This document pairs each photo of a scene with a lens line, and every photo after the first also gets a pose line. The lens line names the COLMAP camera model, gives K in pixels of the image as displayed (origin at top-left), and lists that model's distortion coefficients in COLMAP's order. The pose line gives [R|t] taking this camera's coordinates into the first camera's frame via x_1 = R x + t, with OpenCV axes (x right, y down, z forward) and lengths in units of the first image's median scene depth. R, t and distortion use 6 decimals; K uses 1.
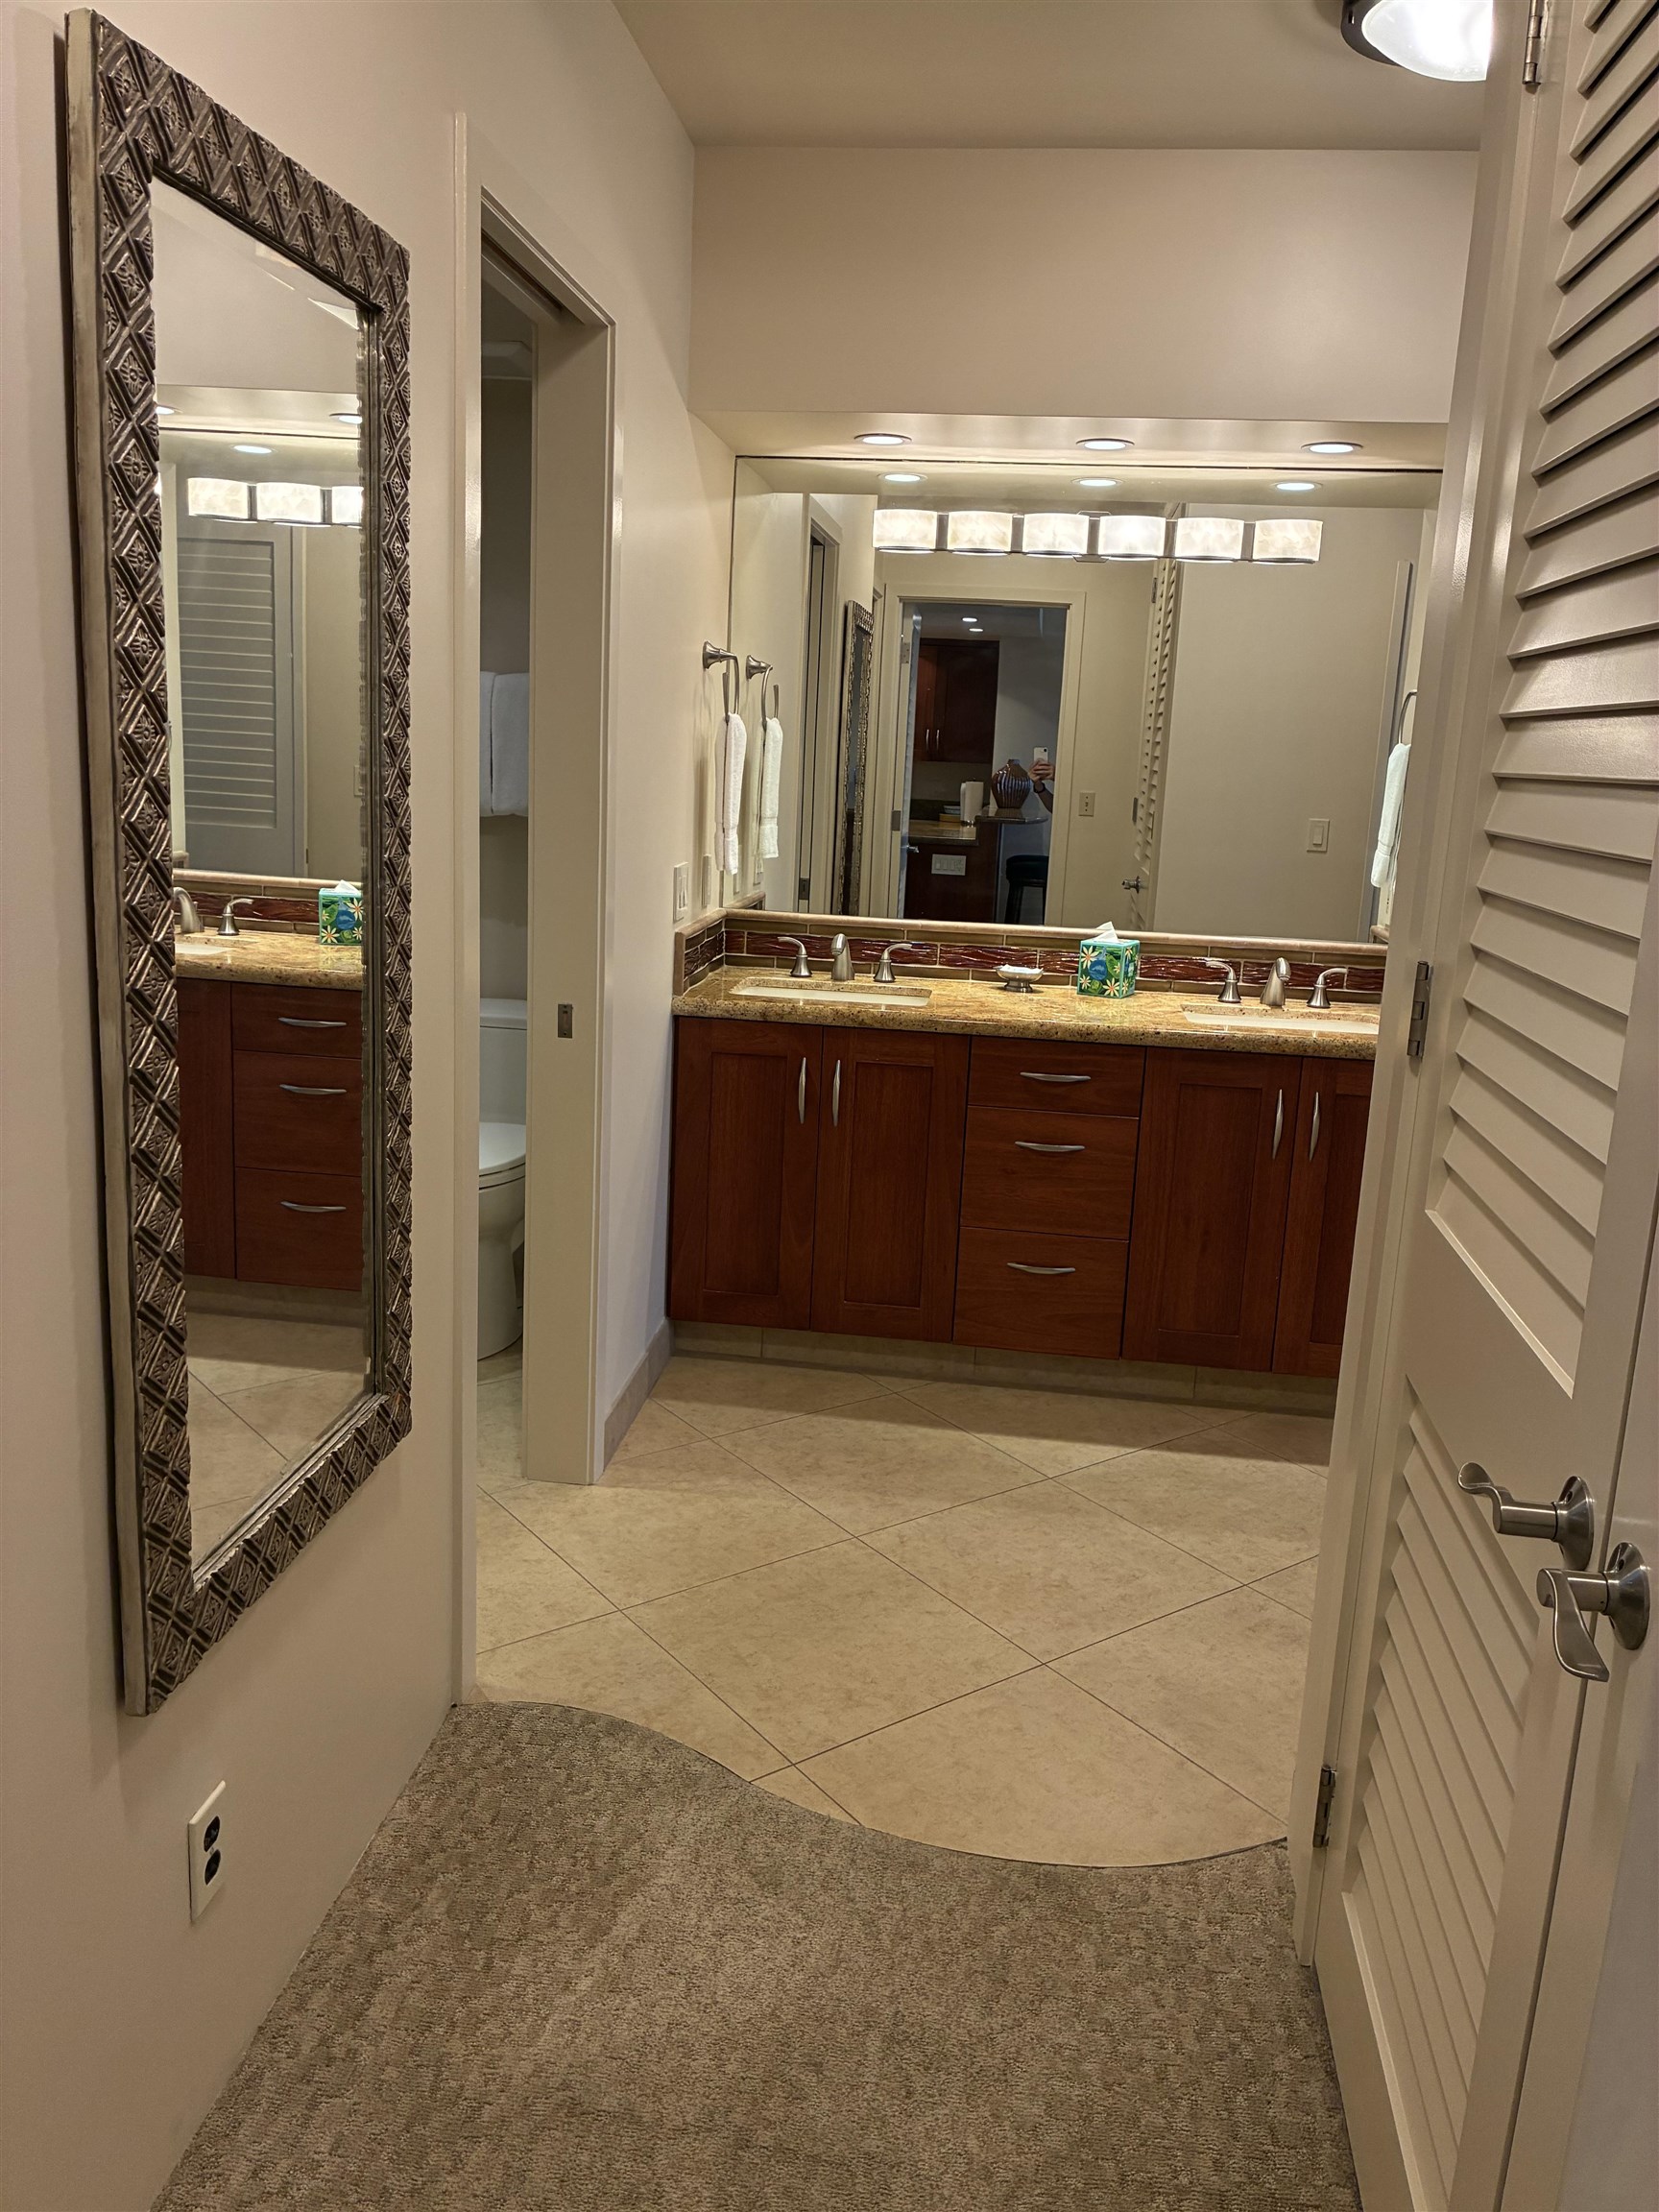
lens RADIAL K [[1688.7, 0, 834.4], [0, 1688.7, 1097.8], [0, 0, 1]] dist [0.030984, -0.038488]
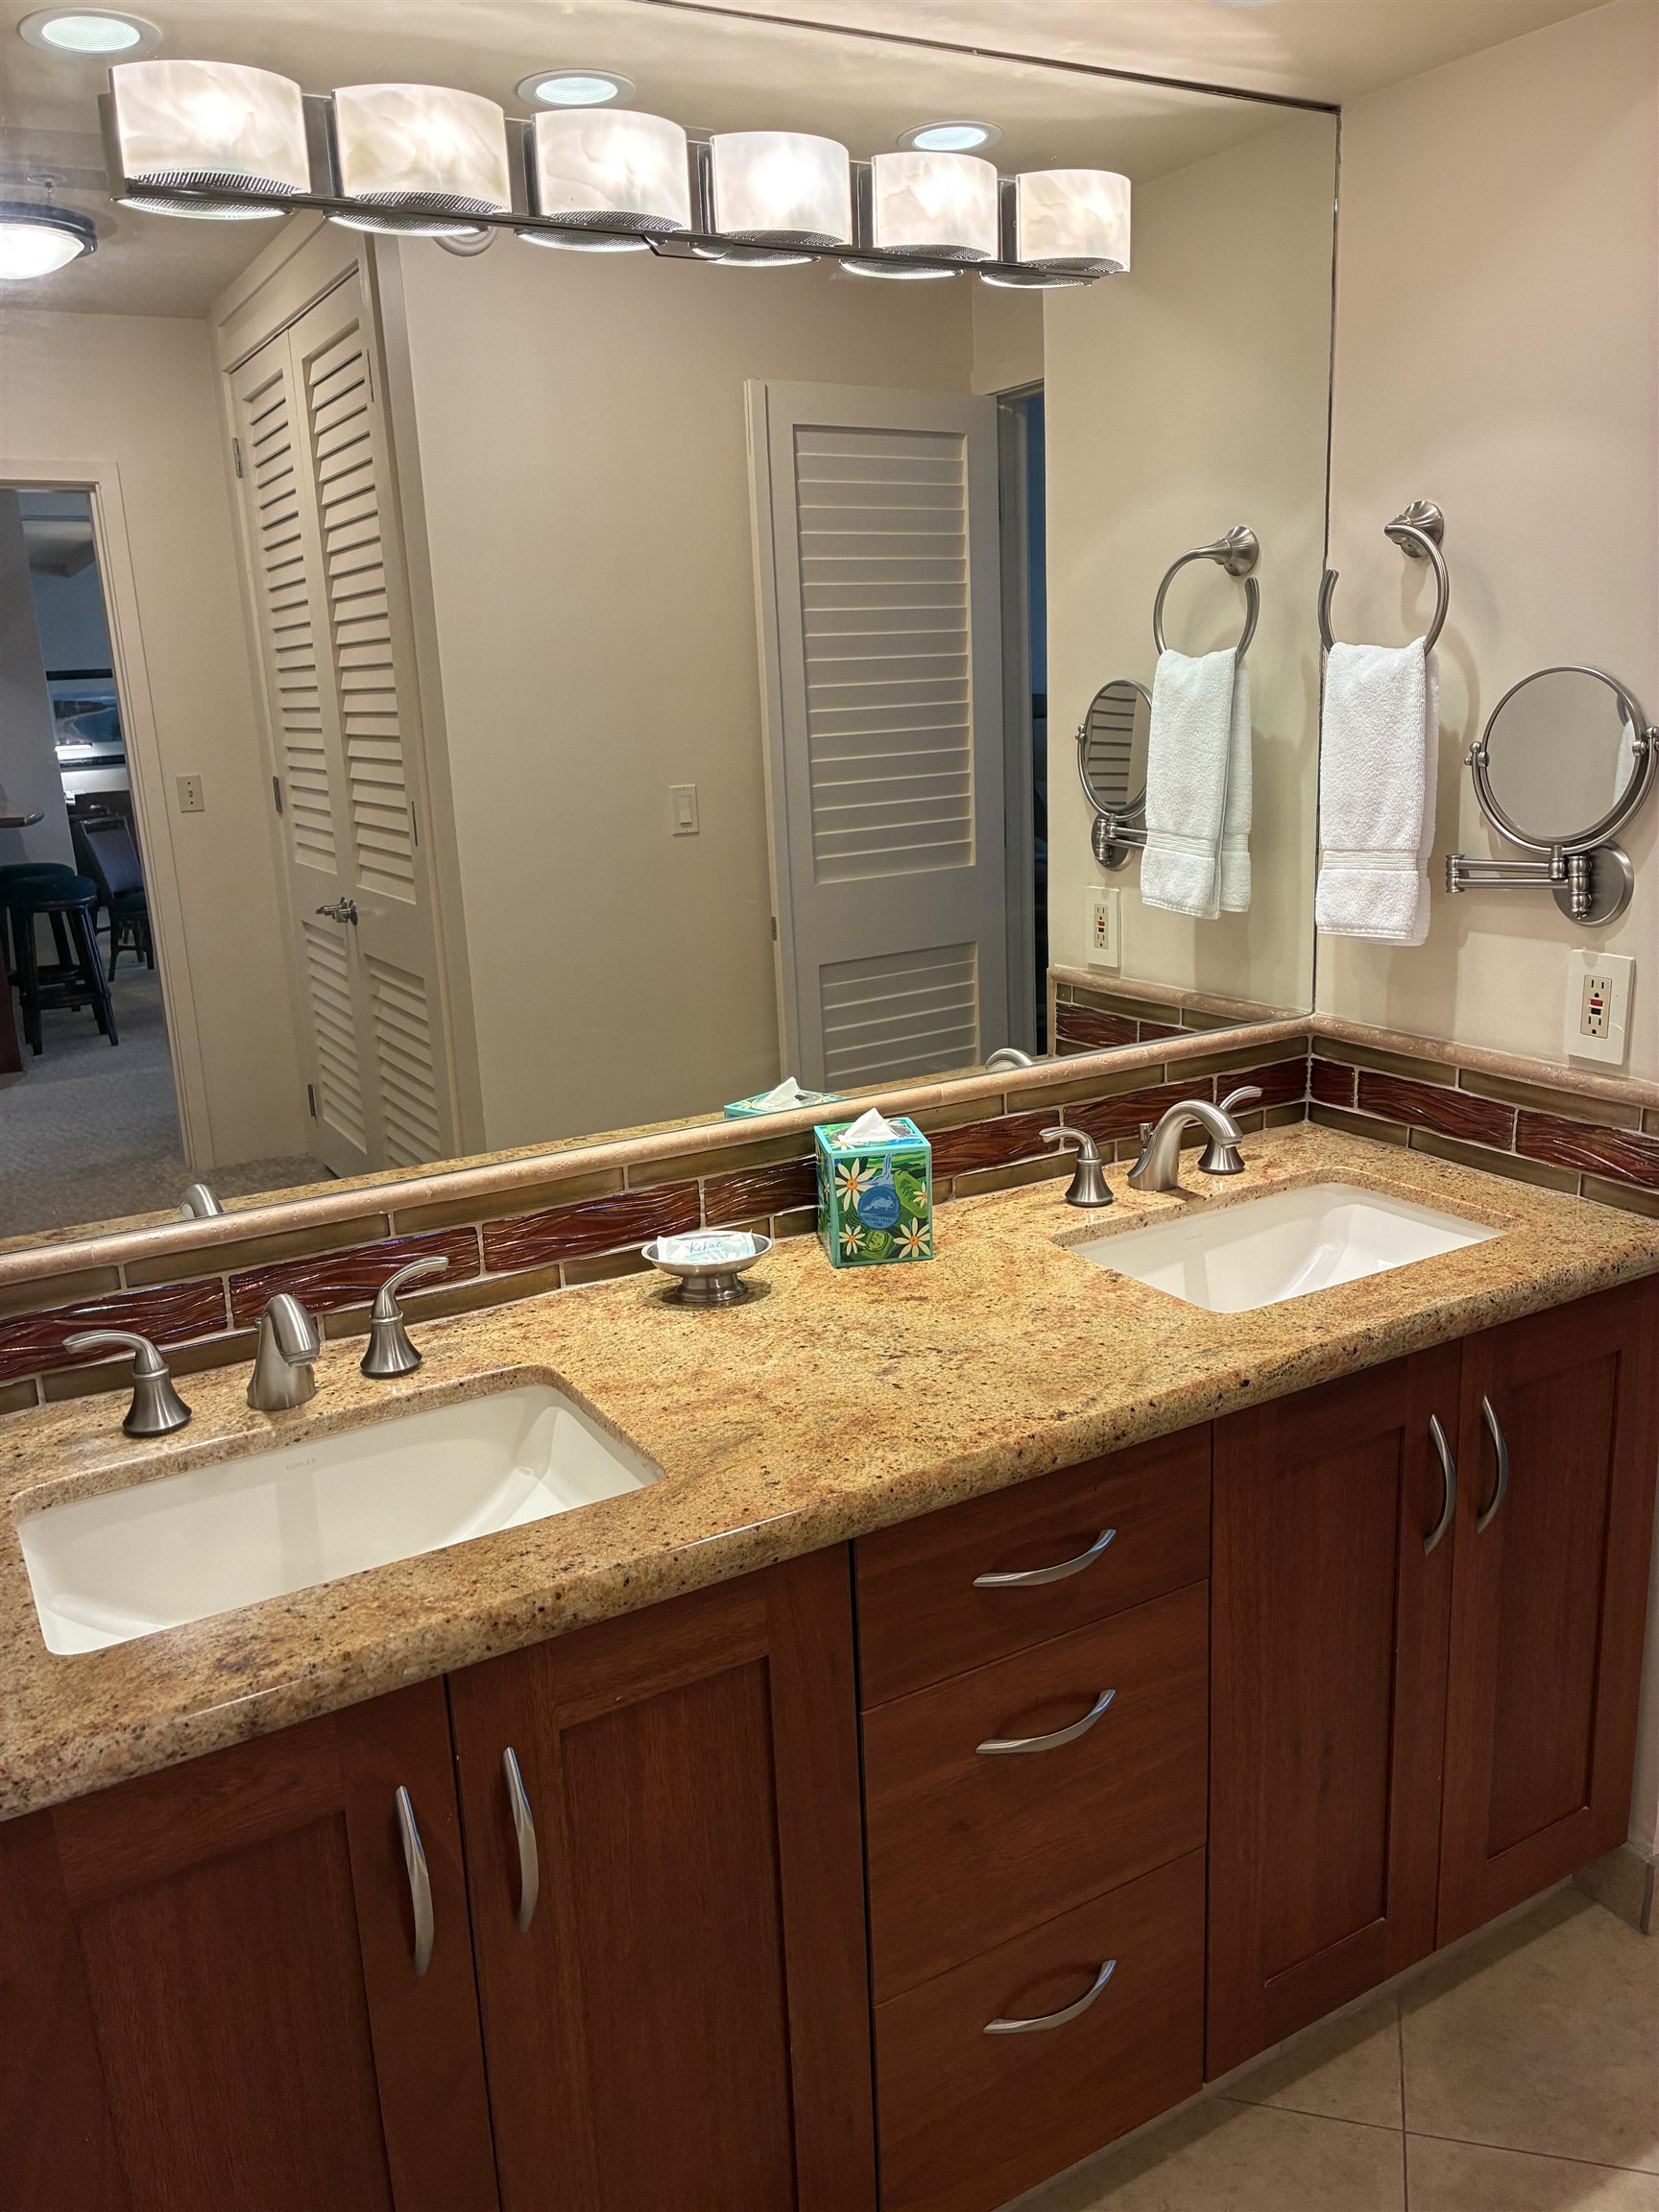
lens RADIAL K [[1688.7, 0, 811.7], [0, 1688.7, 1068.7], [0, 0, 1]] dist [0.030984, -0.038488]
pose [[0.795706, -0.212435, 0.567206, -0.100483], [0.199897, 0.976110, 0.085156, -0.153665], [-0.571745, 0.045623, 0.819162, 0.657018]]
